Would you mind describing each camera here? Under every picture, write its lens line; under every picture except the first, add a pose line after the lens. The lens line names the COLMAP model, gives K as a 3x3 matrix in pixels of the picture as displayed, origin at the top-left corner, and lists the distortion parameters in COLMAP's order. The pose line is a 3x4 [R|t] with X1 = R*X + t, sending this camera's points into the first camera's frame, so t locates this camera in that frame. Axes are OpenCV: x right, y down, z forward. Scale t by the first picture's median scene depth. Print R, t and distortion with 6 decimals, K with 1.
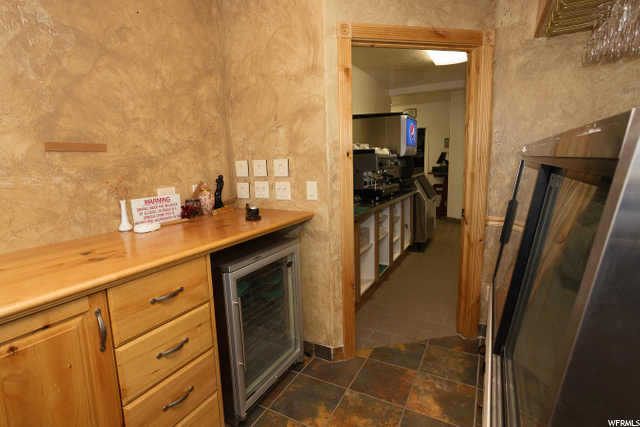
lens RADIAL K [[314.6, 0, 320.4], [0, 314.6, 207.1], [0, 0, 1]] dist [-0.035075, 0.000250]
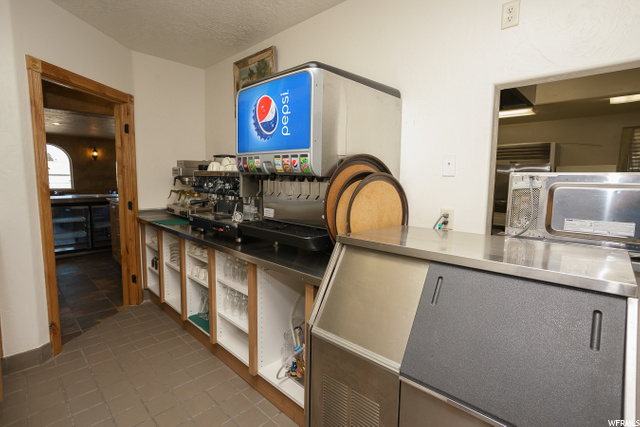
lens RADIAL K [[314.6, 0, 320.4], [0, 314.6, 207.1], [0, 0, 1]] dist [-0.035075, 0.000250]
pose [[-0.252583, 0.118145, -0.960335, 0.708142], [-0.143788, 0.976913, 0.158003, -0.205809], [0.956832, 0.177994, -0.229764, 1.229867]]
